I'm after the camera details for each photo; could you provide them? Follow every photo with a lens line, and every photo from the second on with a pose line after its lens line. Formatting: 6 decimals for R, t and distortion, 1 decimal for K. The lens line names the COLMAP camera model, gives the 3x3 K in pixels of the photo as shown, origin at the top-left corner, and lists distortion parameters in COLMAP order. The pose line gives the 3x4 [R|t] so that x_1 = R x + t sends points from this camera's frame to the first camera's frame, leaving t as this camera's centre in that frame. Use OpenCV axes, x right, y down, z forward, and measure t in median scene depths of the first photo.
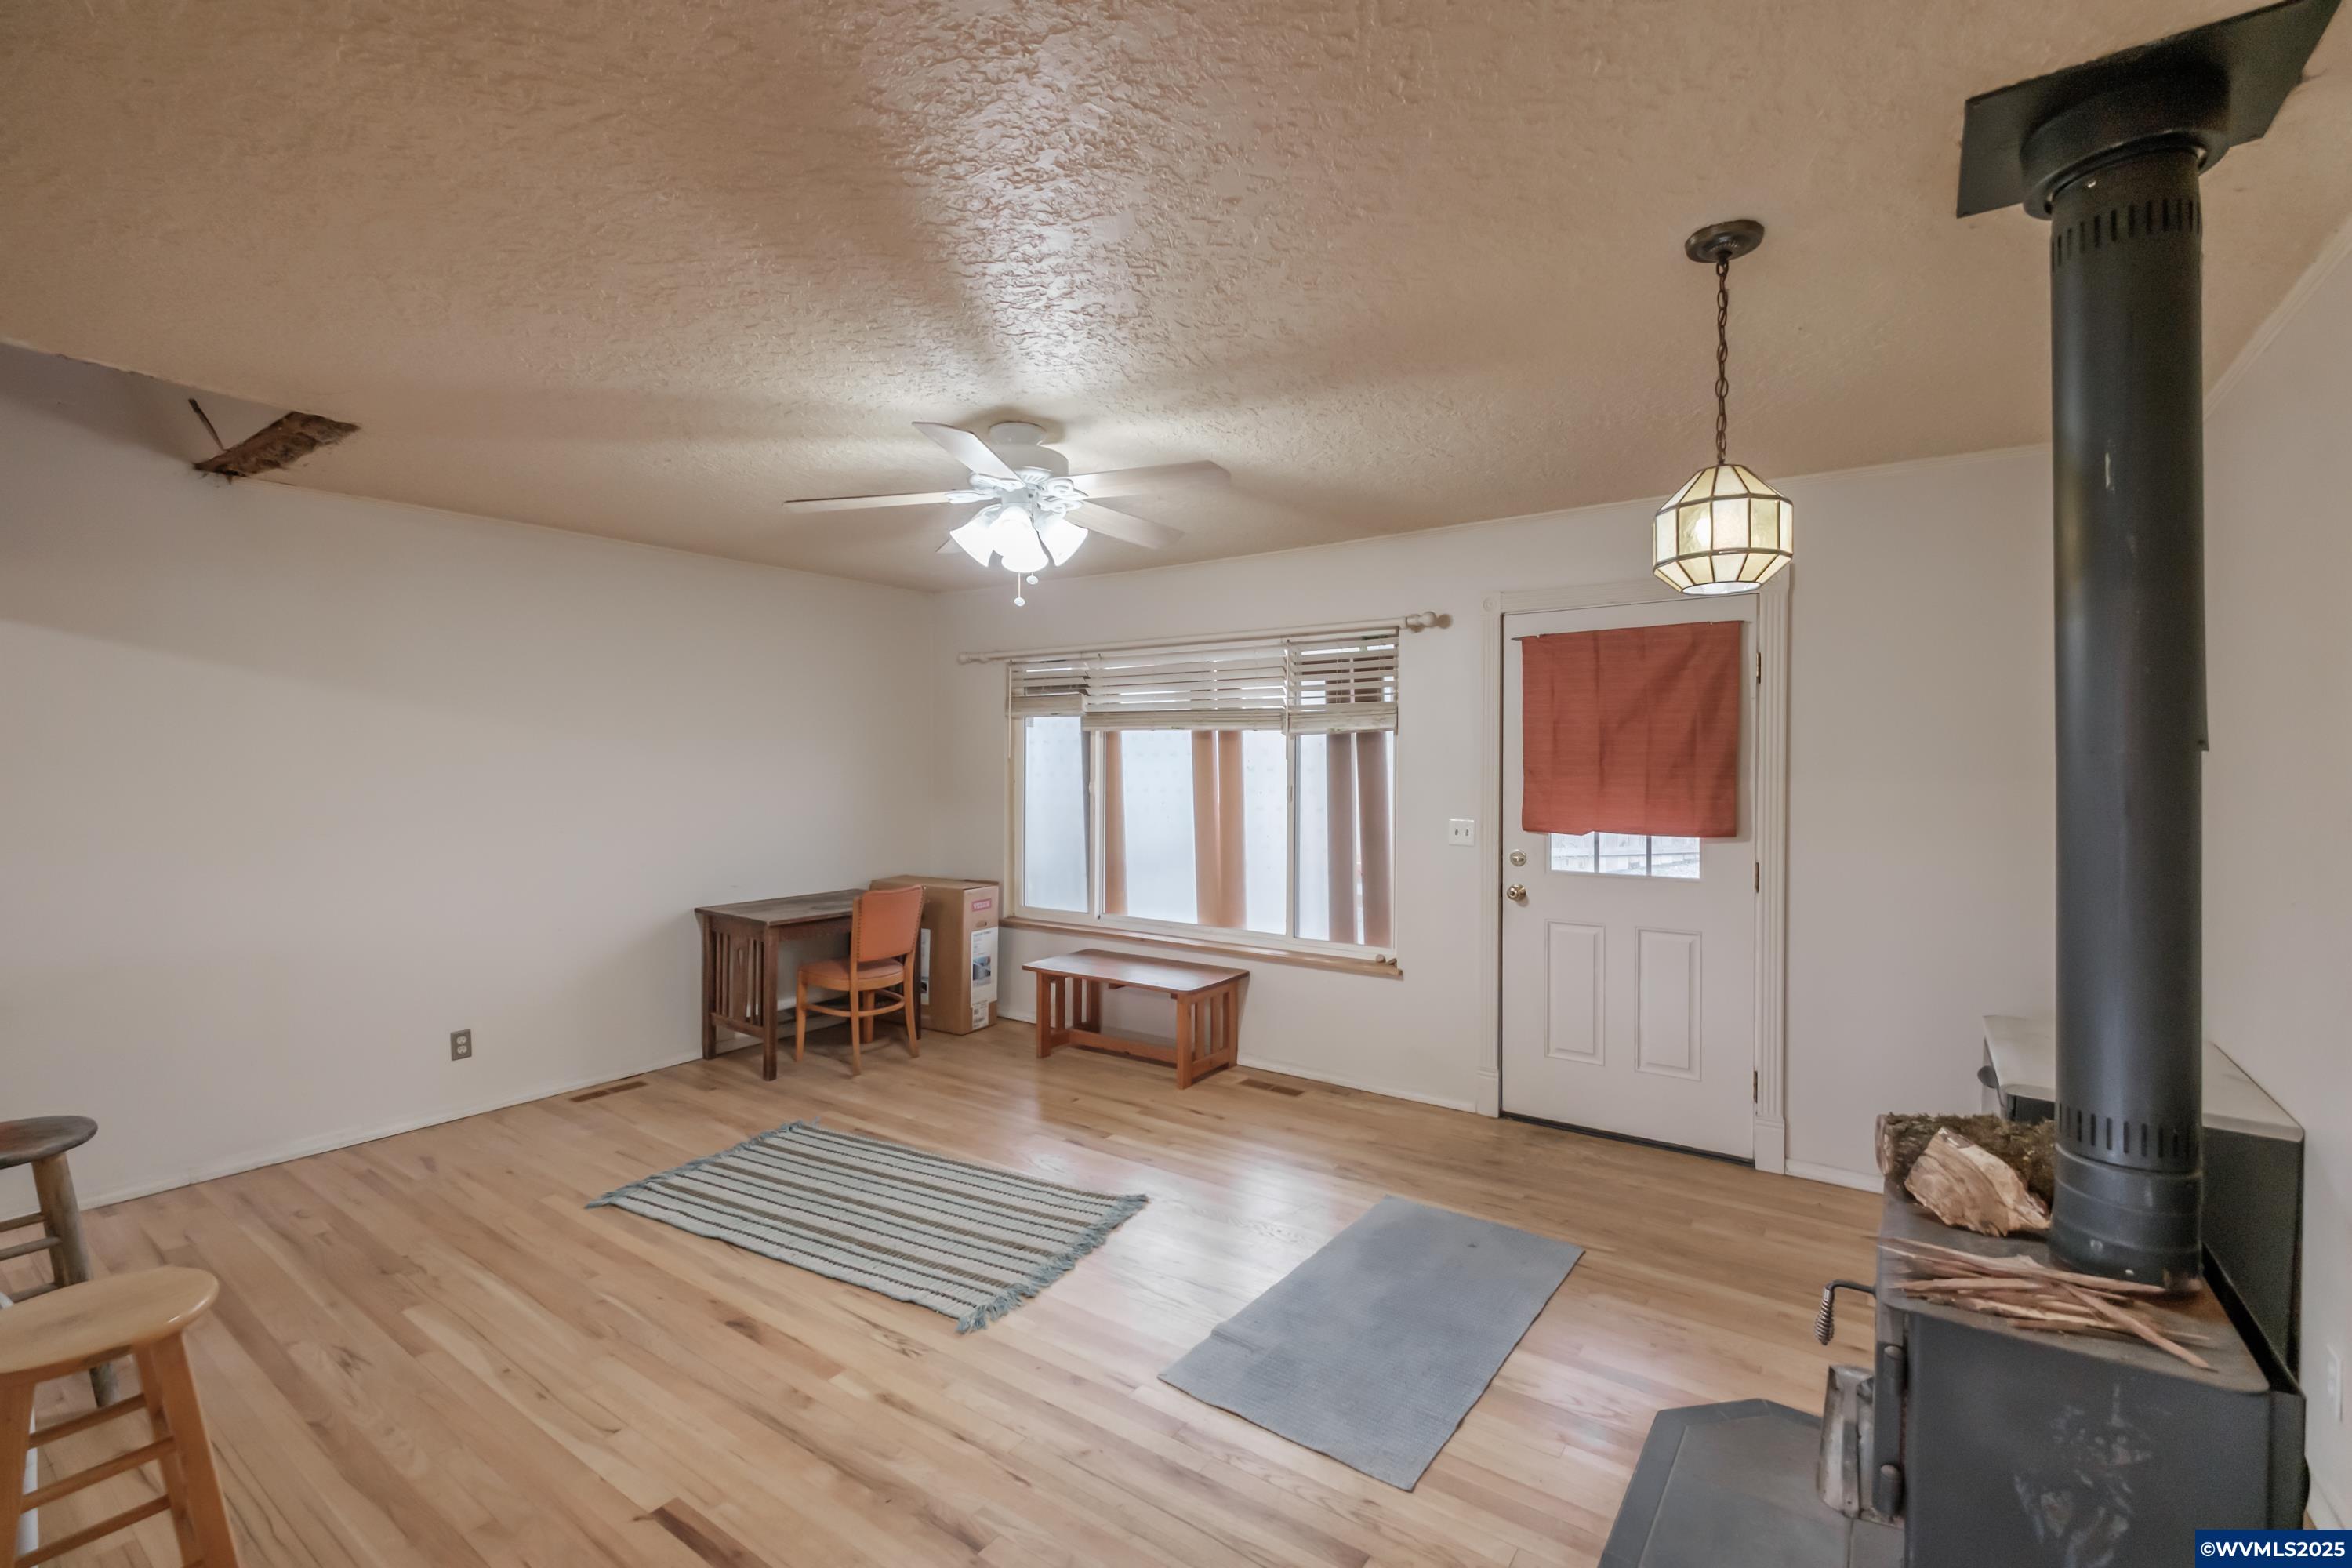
lens RADIAL K [[1022.4, 0, 1199.6], [0, 1022.4, 784.0], [0, 0, 1]] dist [0.002610, -0.004095]
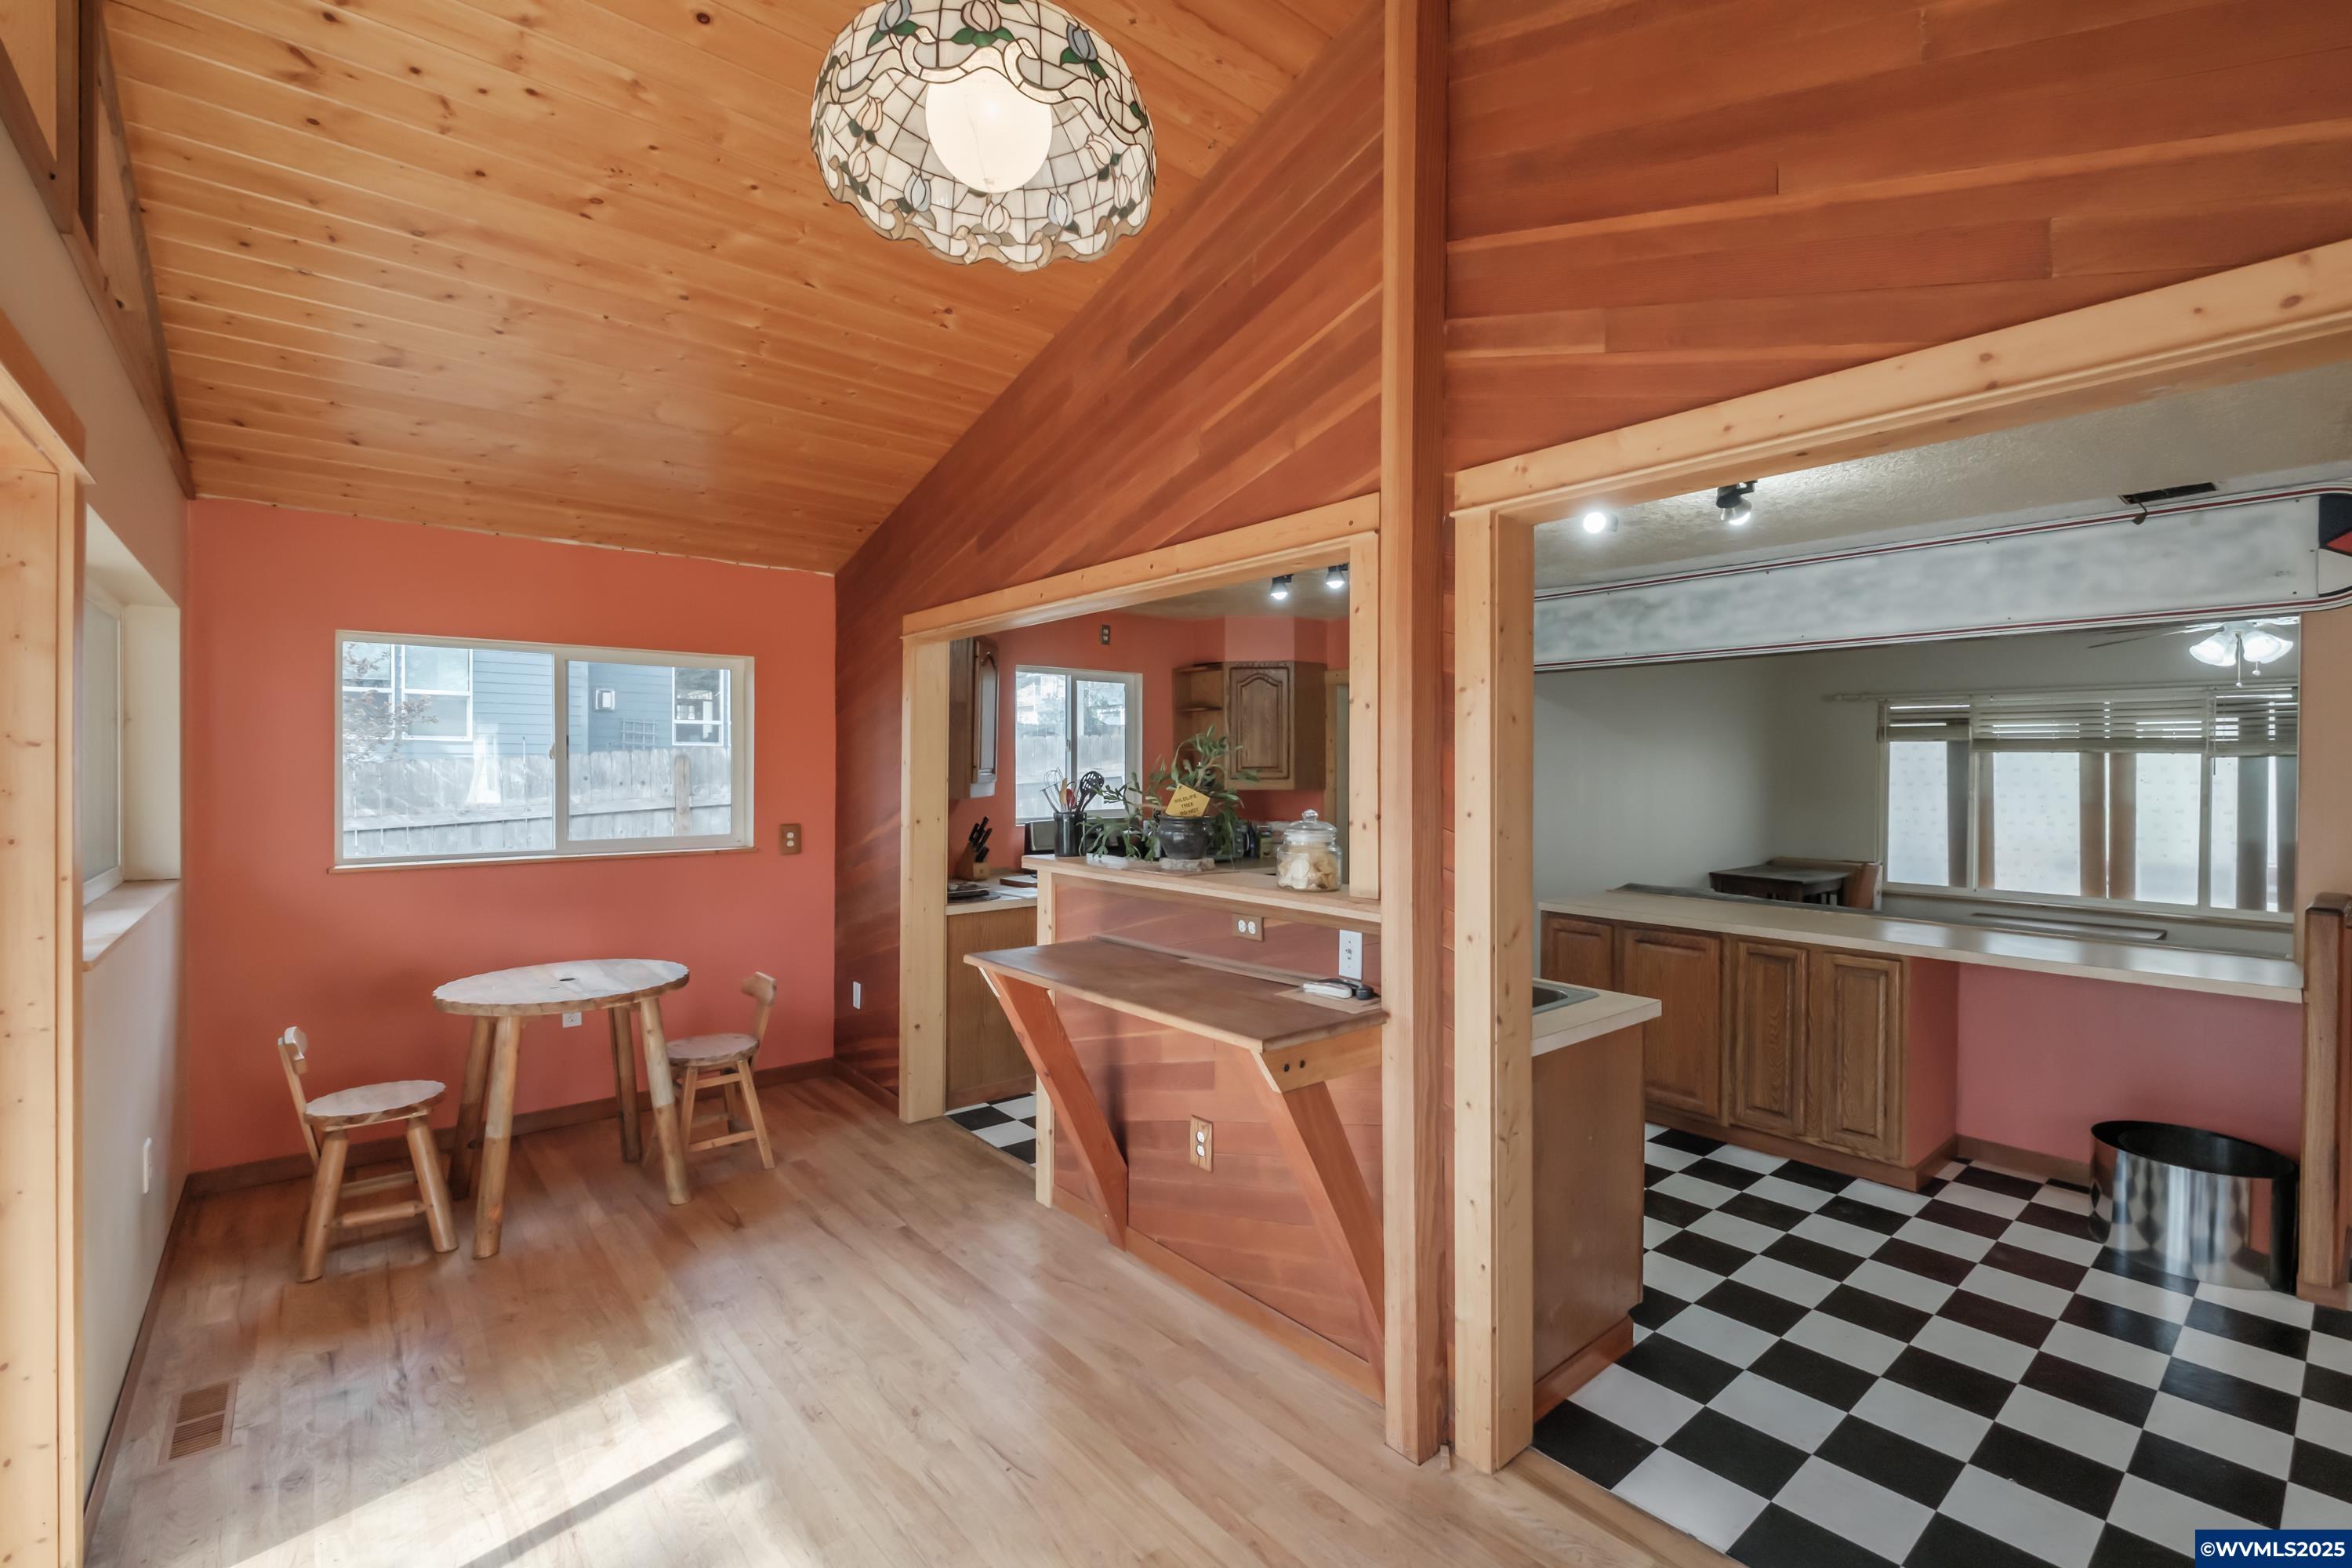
lens RADIAL K [[1022.4, 0, 1168.8], [0, 1022.4, 777.9], [0, 0, 1]] dist [0.002610, -0.004095]
pose [[0.960252, 0.004971, -0.279092, -0.980928], [-0.007359, 0.999945, -0.007509, -0.000612], [0.279039, 0.009265, 0.960235, -0.797451]]
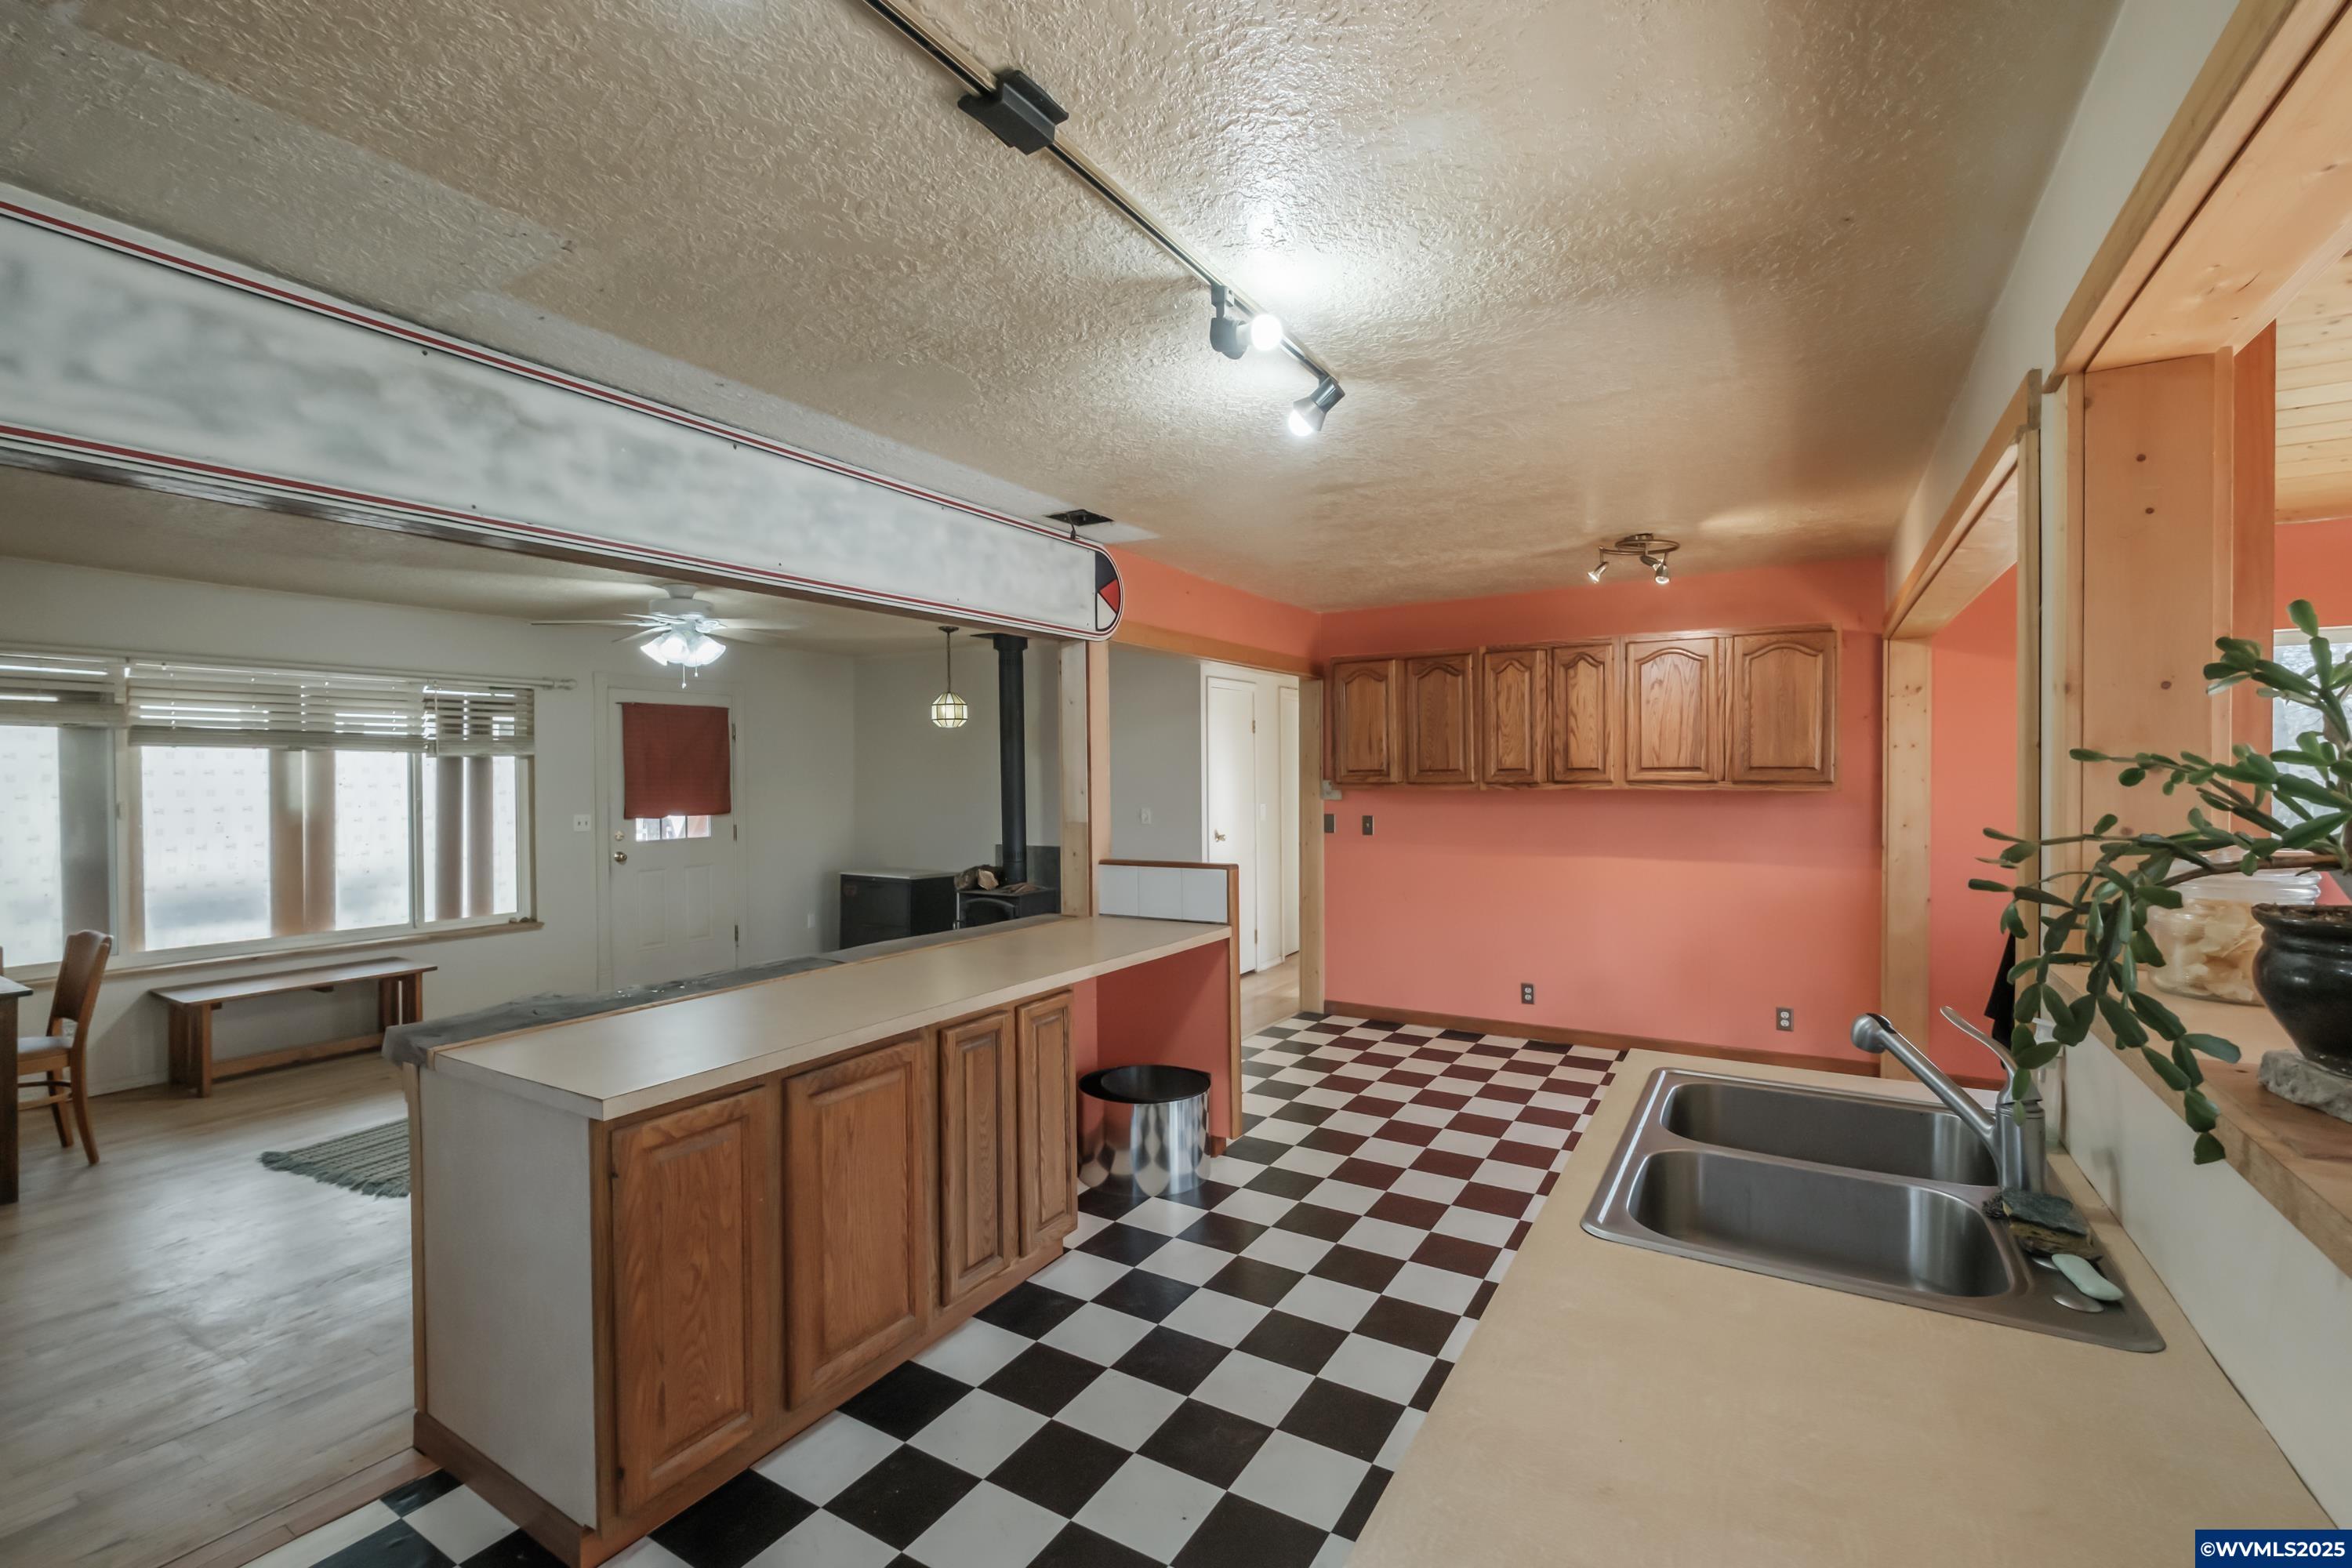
lens RADIAL K [[1022.4, 0, 1194.3], [0, 1022.4, 781.1], [0, 0, 1]] dist [0.002610, -0.004095]
pose [[-0.070056, -0.010776, 0.997485, -1.366502], [0.024053, 0.999633, 0.012489, -0.013676], [-0.997253, 0.024867, -0.069771, 0.174322]]
